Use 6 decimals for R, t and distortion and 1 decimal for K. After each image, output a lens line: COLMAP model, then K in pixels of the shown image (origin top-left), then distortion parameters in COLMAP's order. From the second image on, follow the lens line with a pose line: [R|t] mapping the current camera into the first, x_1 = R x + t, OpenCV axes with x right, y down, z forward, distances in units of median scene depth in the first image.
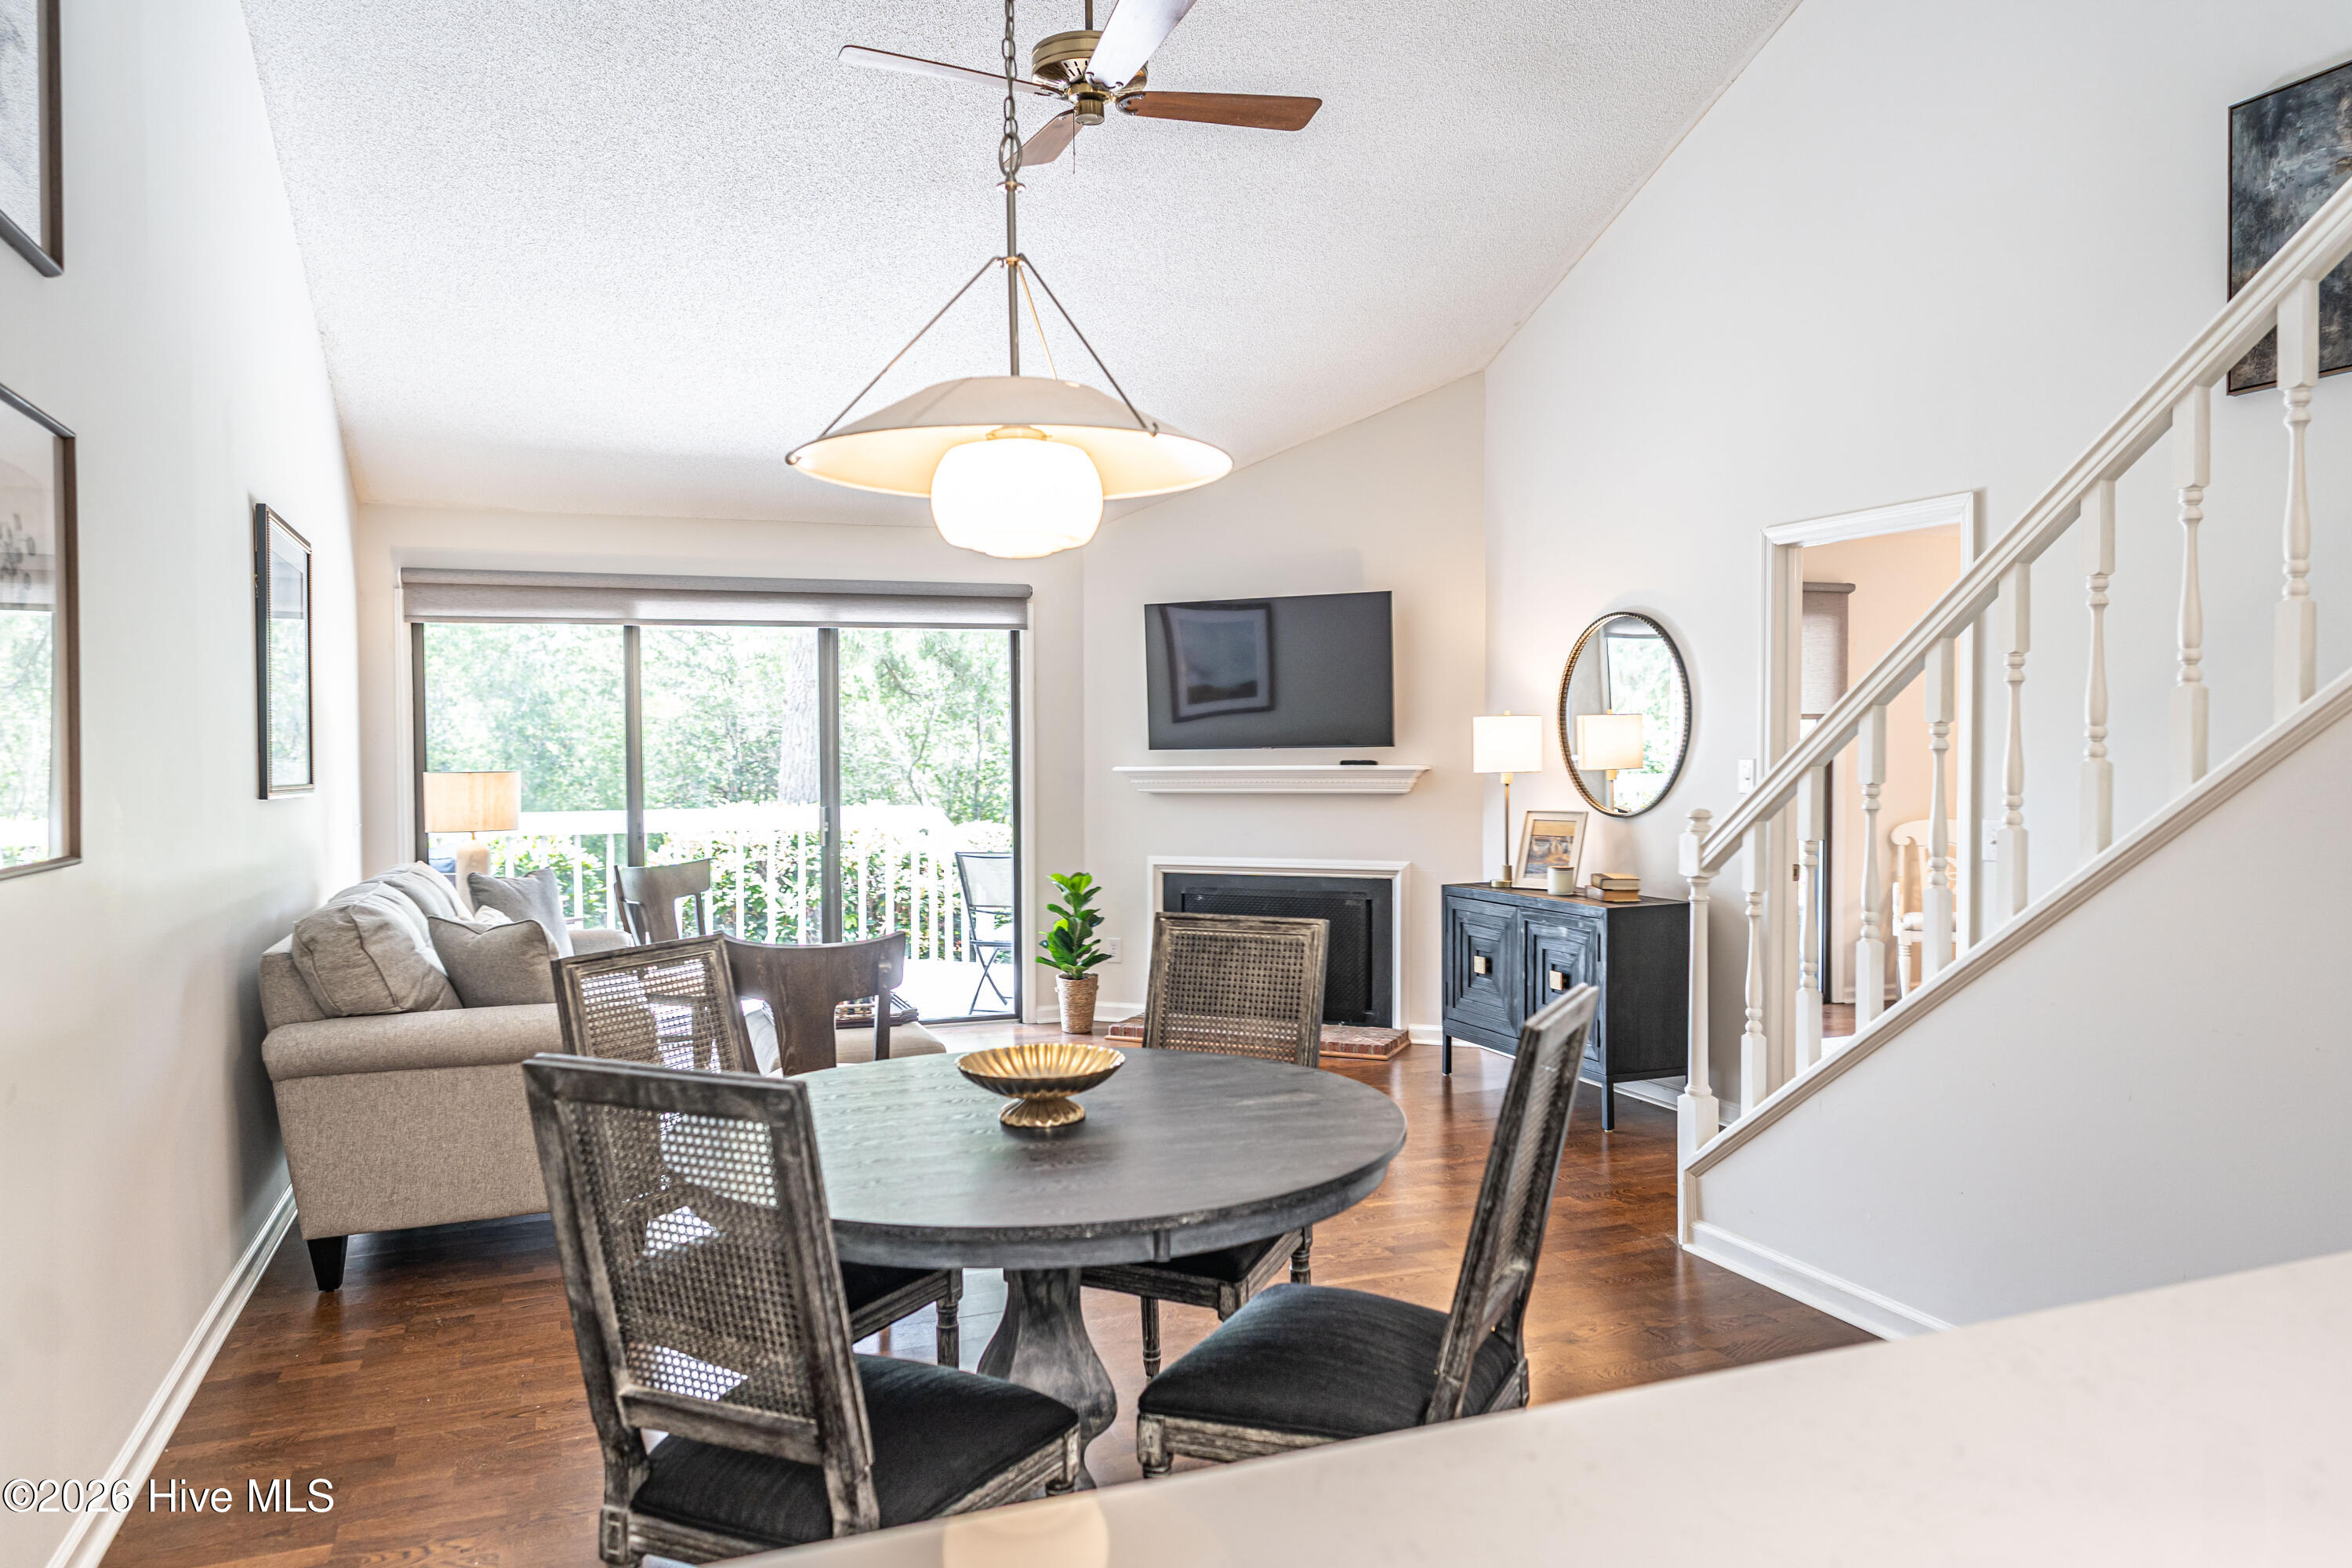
lens RADIAL K [[1571.4, 0, 1185.0], [0, 1571.4, 776.0], [0, 0, 1]] dist [-0.003259, -0.004618]
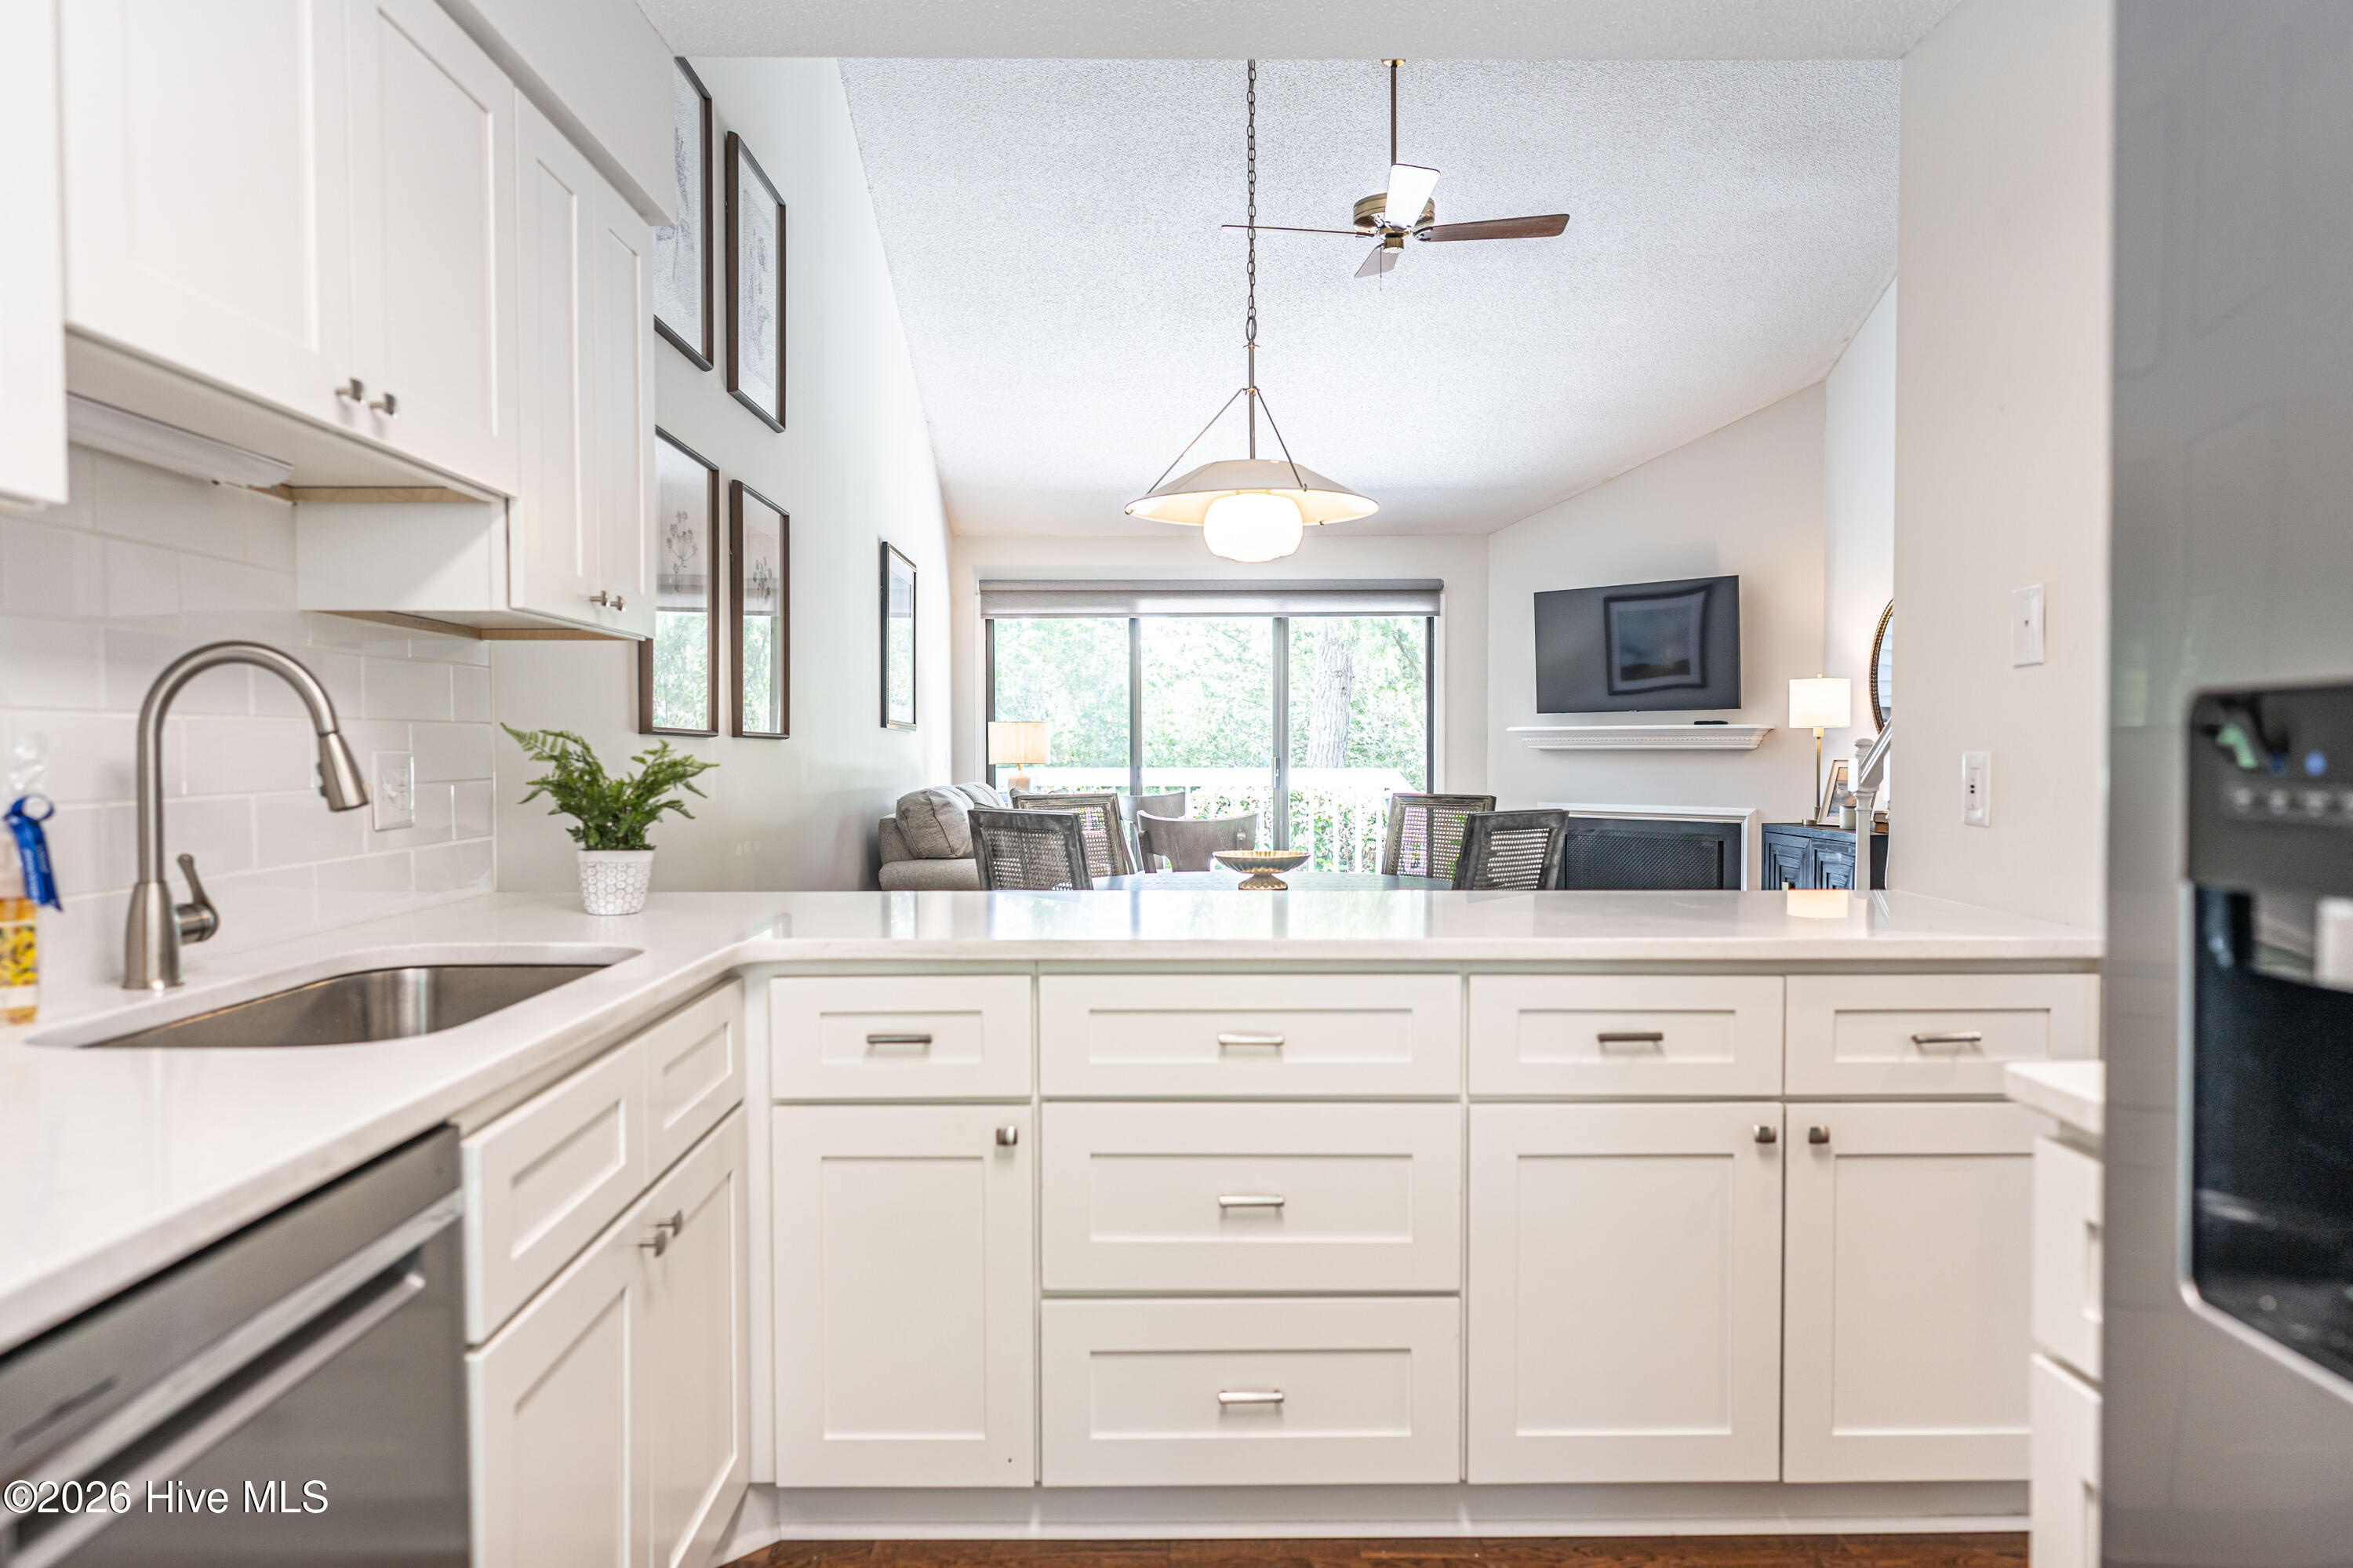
lens RADIAL K [[1572.2, 0, 1185.5], [0, 1572.2, 776.0], [0, 0, 1]] dist [-0.003259, -0.004618]
pose [[0.935730, 0.014328, -0.352425, 0.178698], [-0.014204, 0.999895, 0.002940, 0.037555], [0.352430, 0.002254, 0.935836, -0.262795]]
